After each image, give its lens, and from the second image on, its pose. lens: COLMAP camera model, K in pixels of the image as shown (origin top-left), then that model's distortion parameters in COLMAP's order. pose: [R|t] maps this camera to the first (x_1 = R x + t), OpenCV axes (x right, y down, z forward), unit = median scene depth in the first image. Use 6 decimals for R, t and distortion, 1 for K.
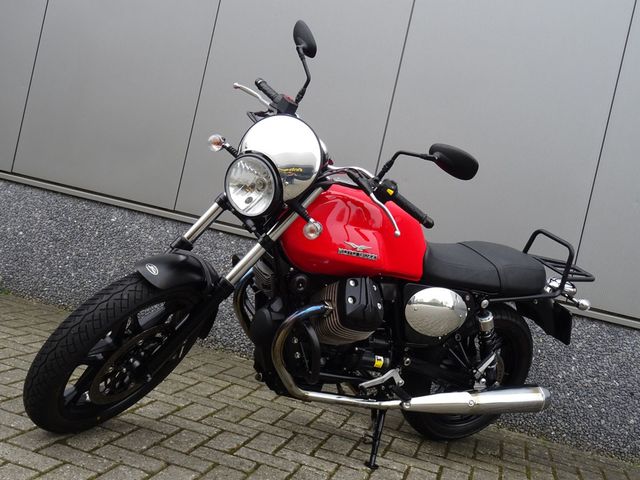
lens RADIAL K [[739.1, 0, 319.4], [0, 739.1, 240.3], [0, 0, 1]] dist [-0.028922, 0.000000]
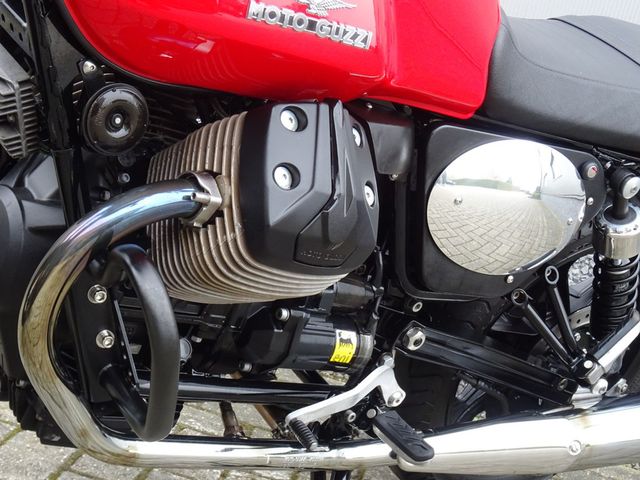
lens RADIAL K [[1416.4, 0, 319.5], [0, 1416.4, 238.9], [0, 0, 1]] dist [0.076331, 0.000000]
pose [[0.994130, 0.027837, 0.104547, -0.002588], [-0.042942, 0.988480, 0.145131, 0.018915], [-0.099302, -0.148768, 0.983873, 0.378060]]
